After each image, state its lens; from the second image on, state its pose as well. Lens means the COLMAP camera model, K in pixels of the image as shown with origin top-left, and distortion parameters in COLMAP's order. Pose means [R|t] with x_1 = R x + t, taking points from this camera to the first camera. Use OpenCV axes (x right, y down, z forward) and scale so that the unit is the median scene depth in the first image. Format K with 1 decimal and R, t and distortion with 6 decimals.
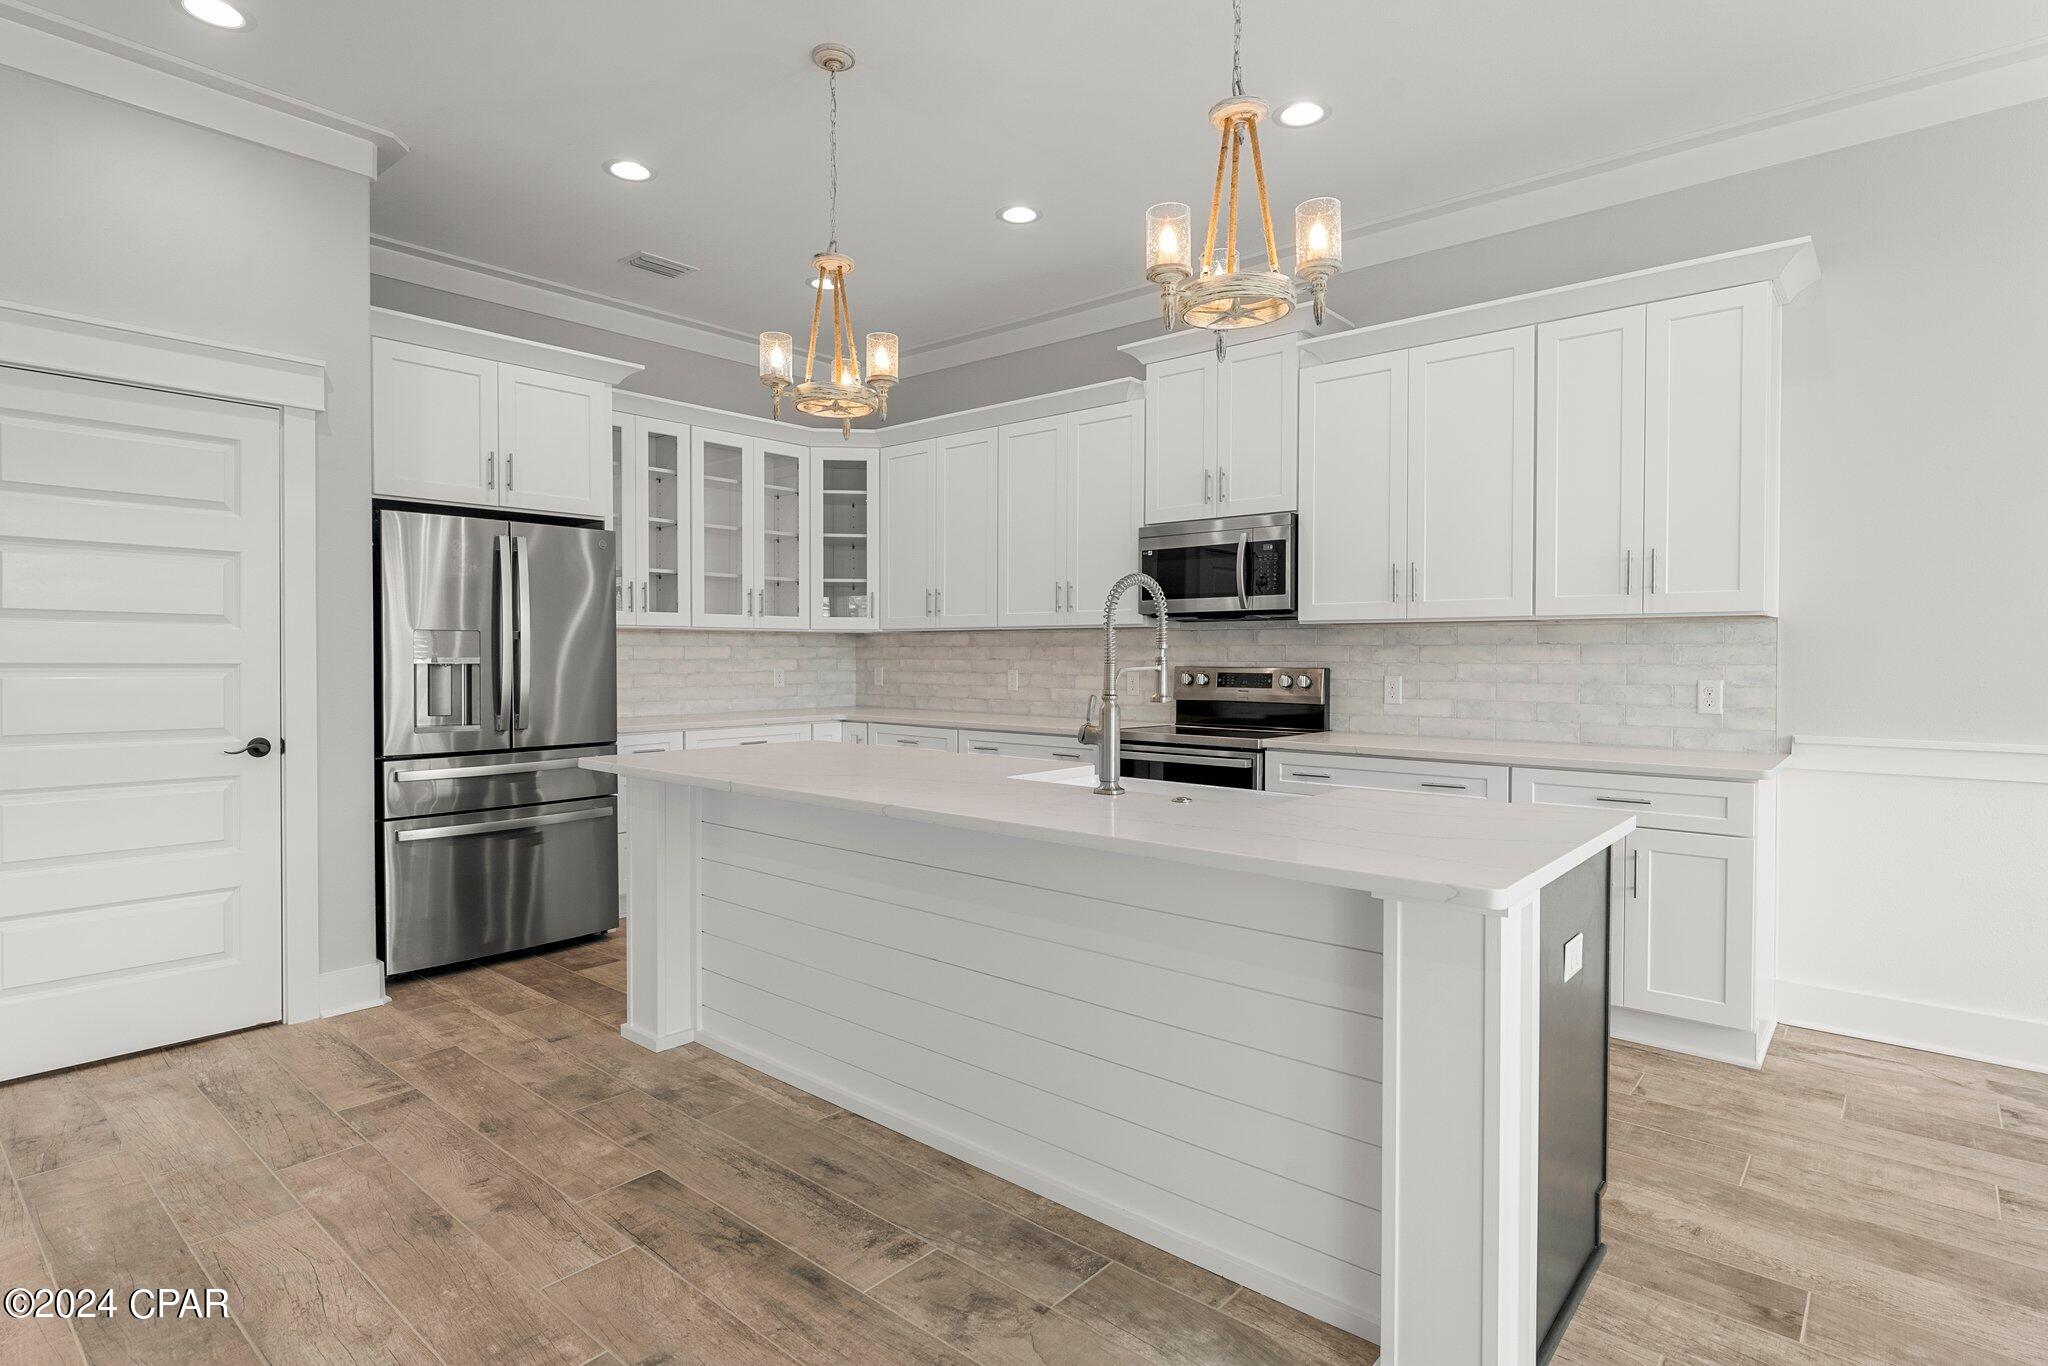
lens RADIAL K [[1035.0, 0, 1042.1], [0, 1035.0, 678.6], [0, 0, 1]] dist [-0.004200, 0.001222]
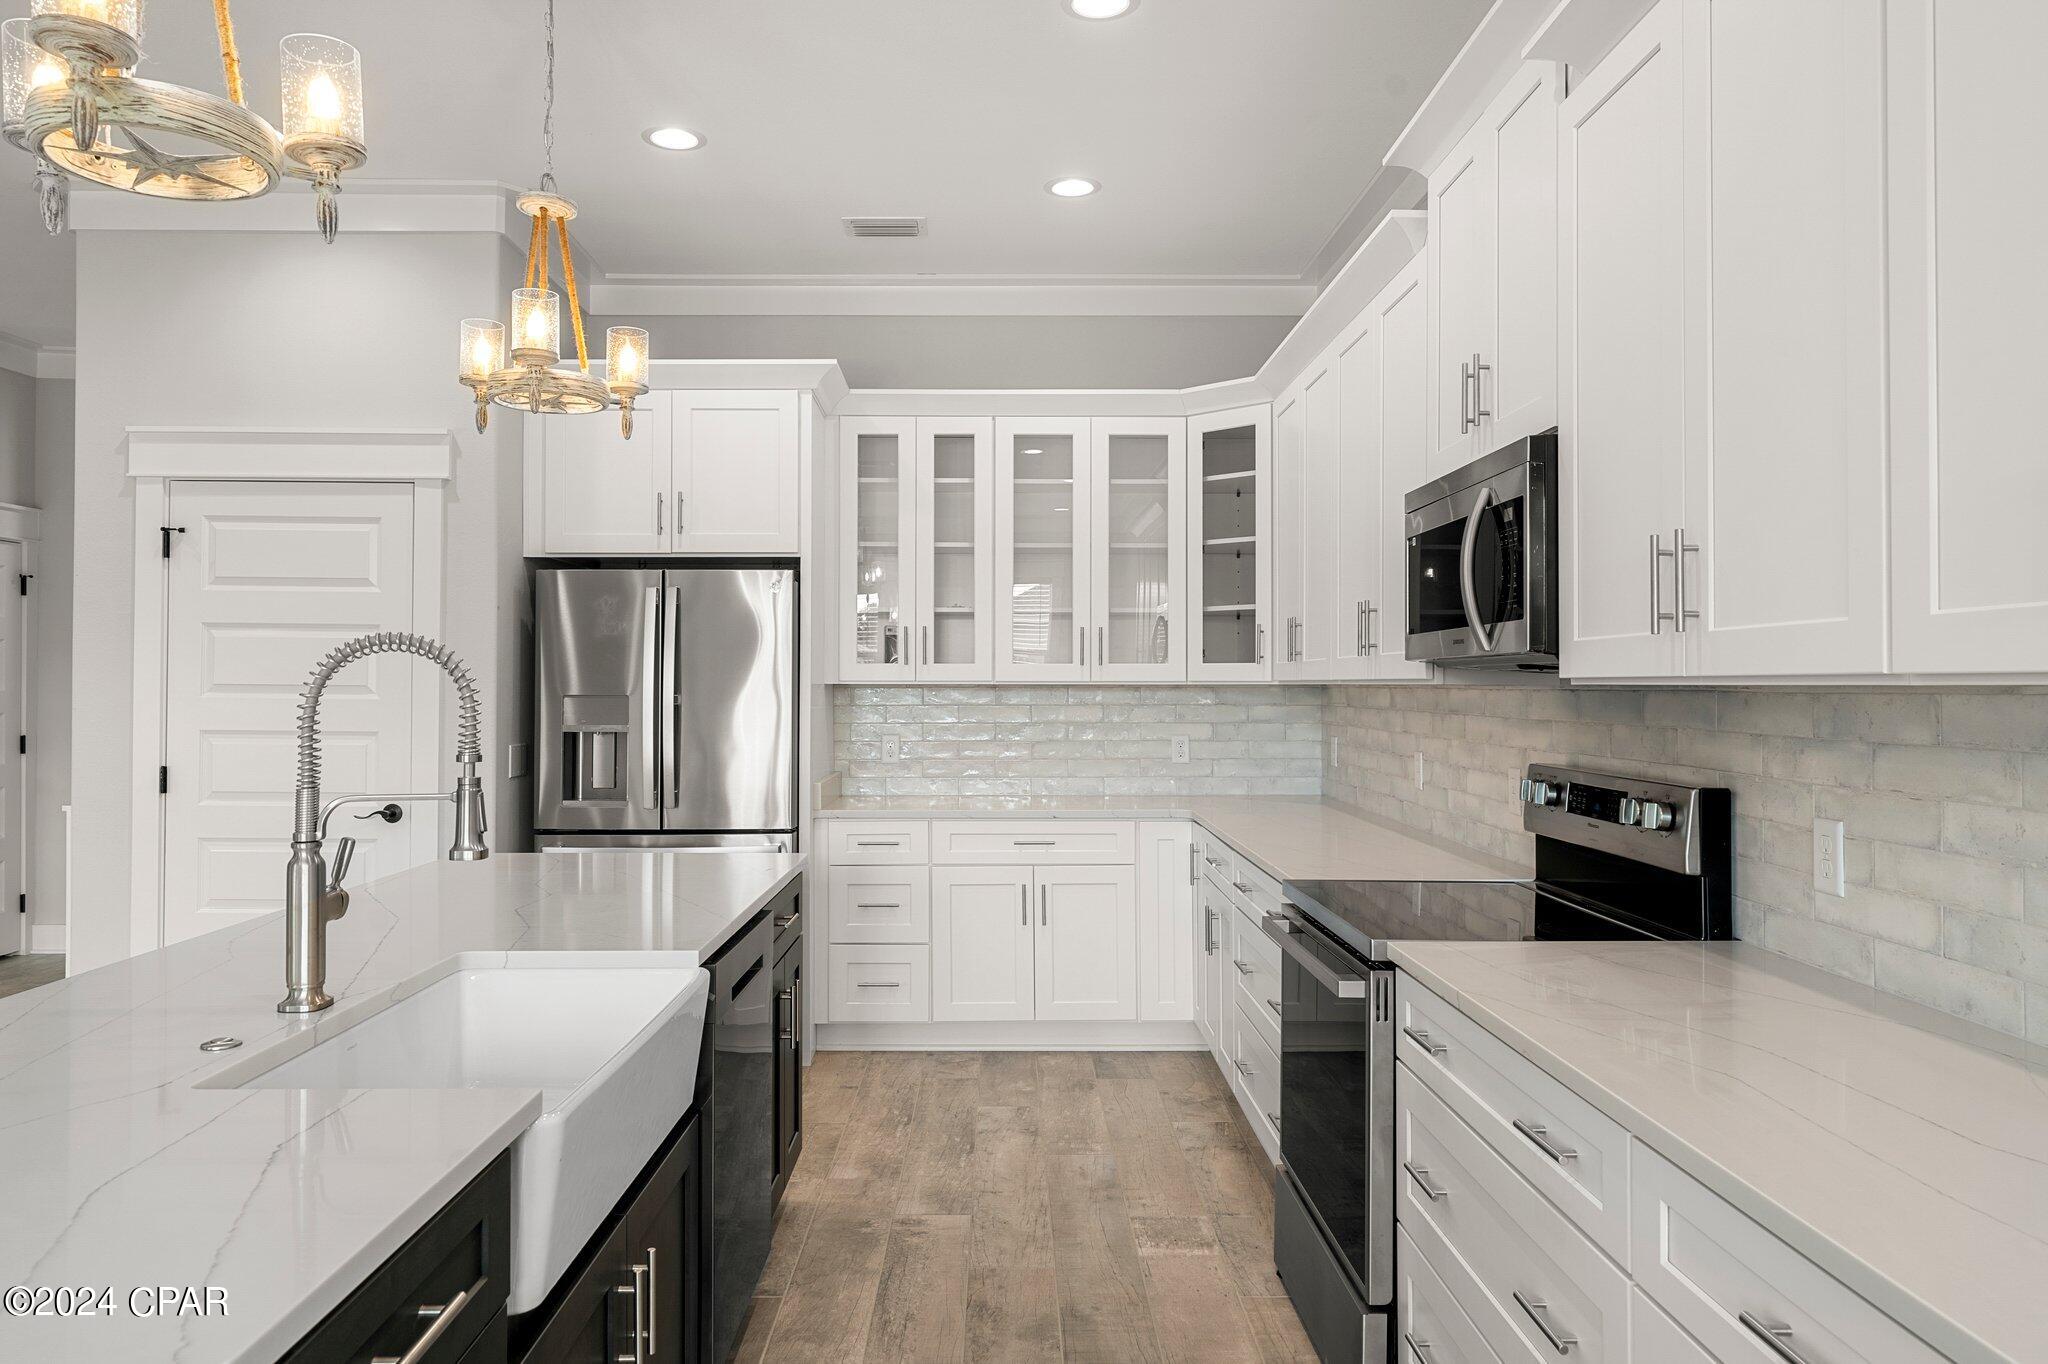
lens RADIAL K [[1341.0, 0, 1049.0], [0, 1341.0, 687.9], [0, 0, 1]] dist [-0.004394, 0.006475]
pose [[0.662053, 0.000844, -0.749457, 0.526732], [-0.018263, 0.999721, -0.015008, -0.039015], [0.749235, 0.023624, 0.661883, 0.472094]]
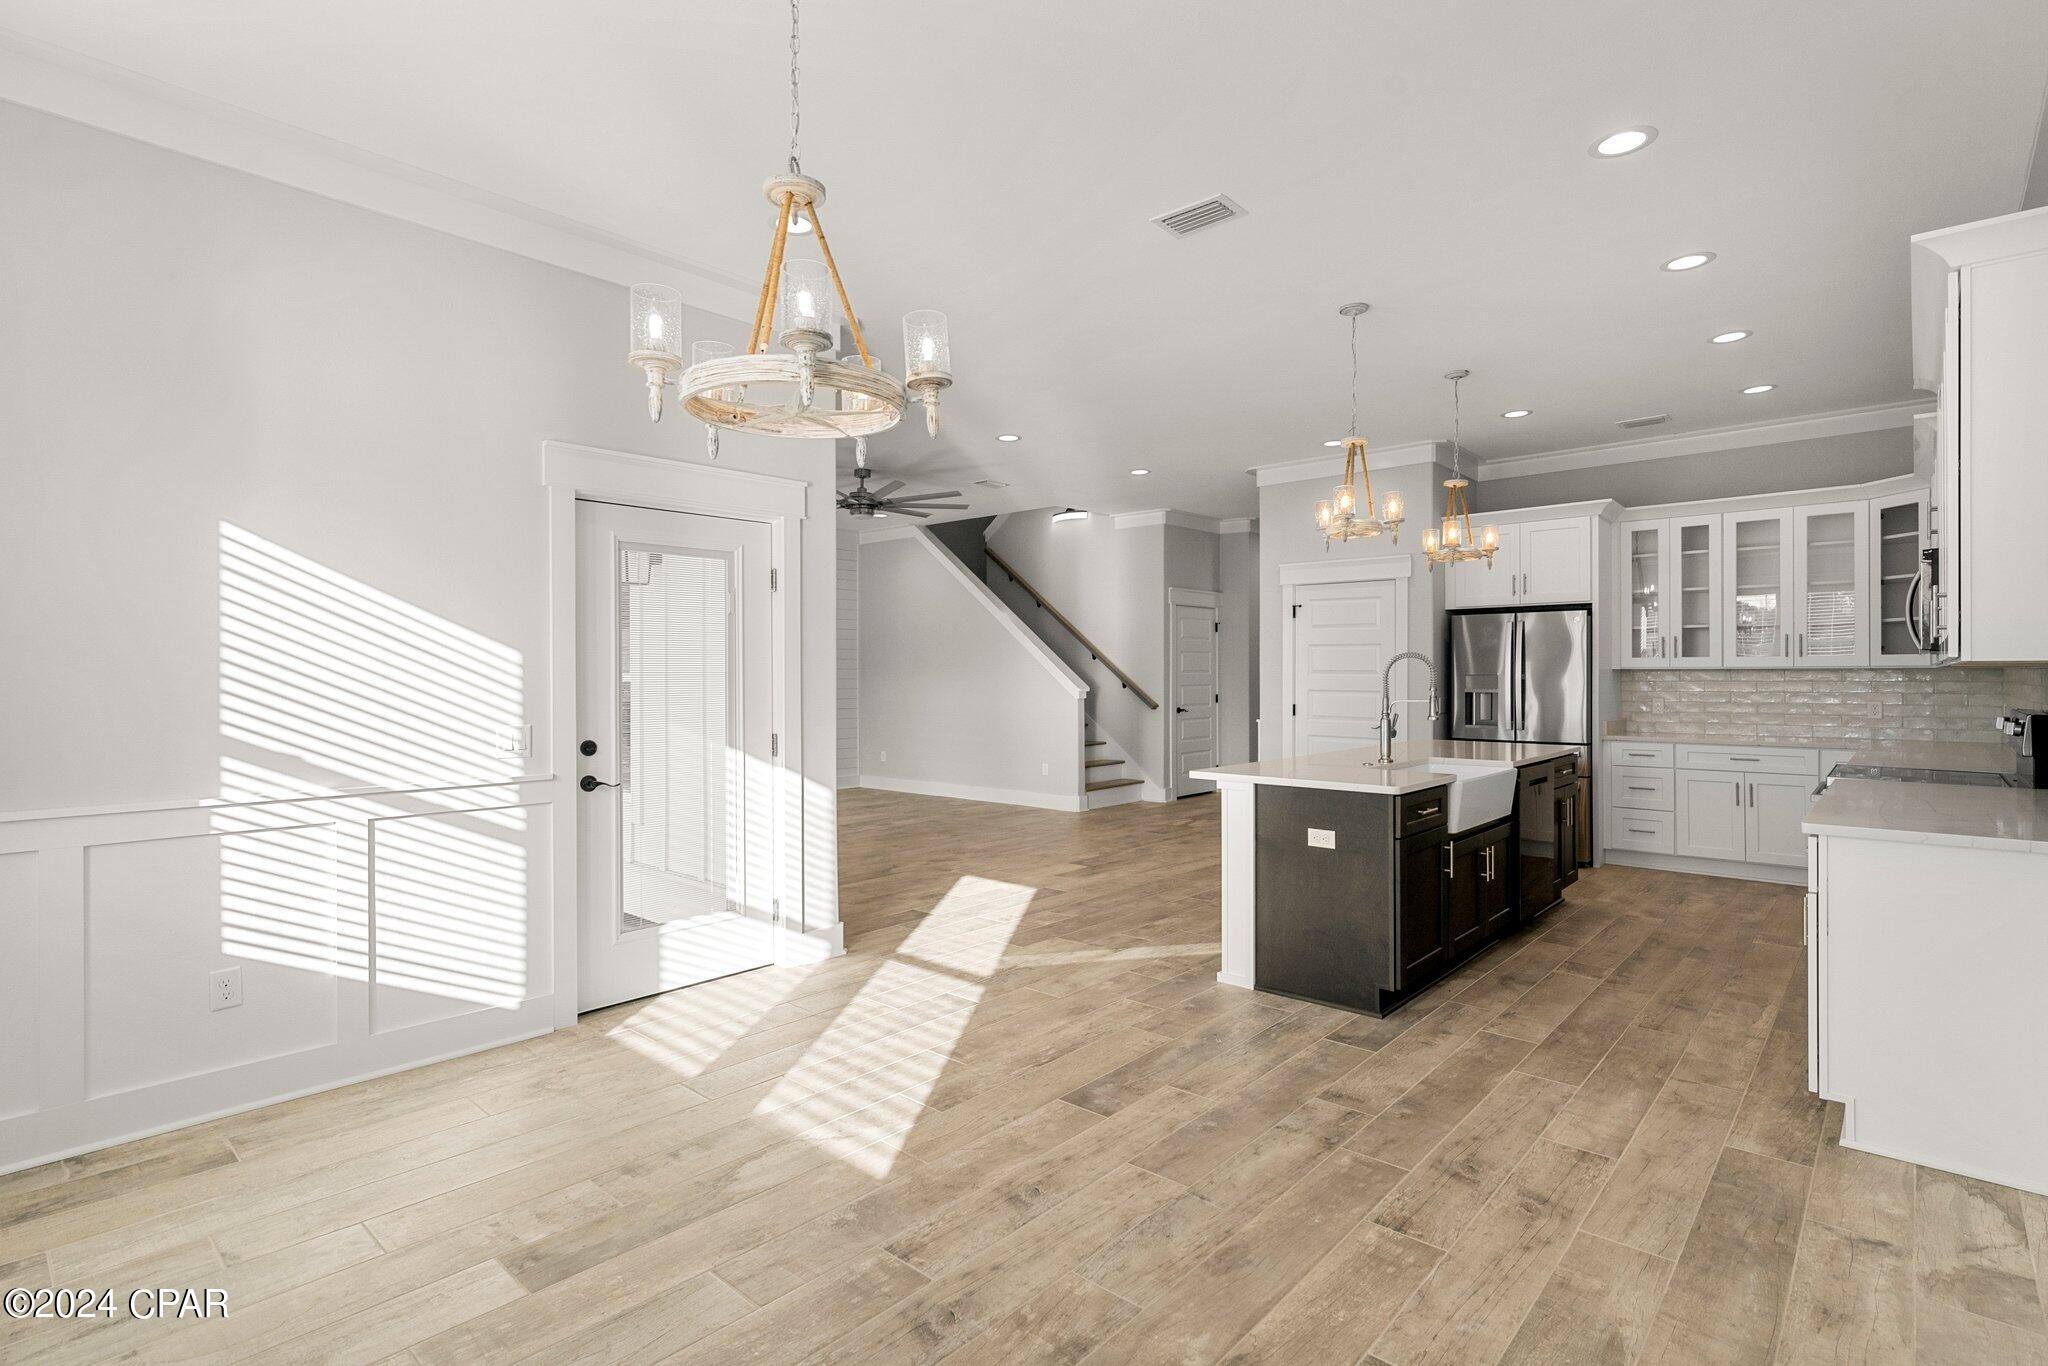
lens RADIAL K [[1035.0, 0, 1010.5], [0, 1035.0, 658.1], [0, 0, 1]] dist [-0.004200, 0.001222]
pose [[-0.043740, -0.017837, -0.998884, 1.234427], [-0.023472, 0.999583, -0.016822, -0.023203], [0.998767, 0.022710, -0.044141, 0.203762]]
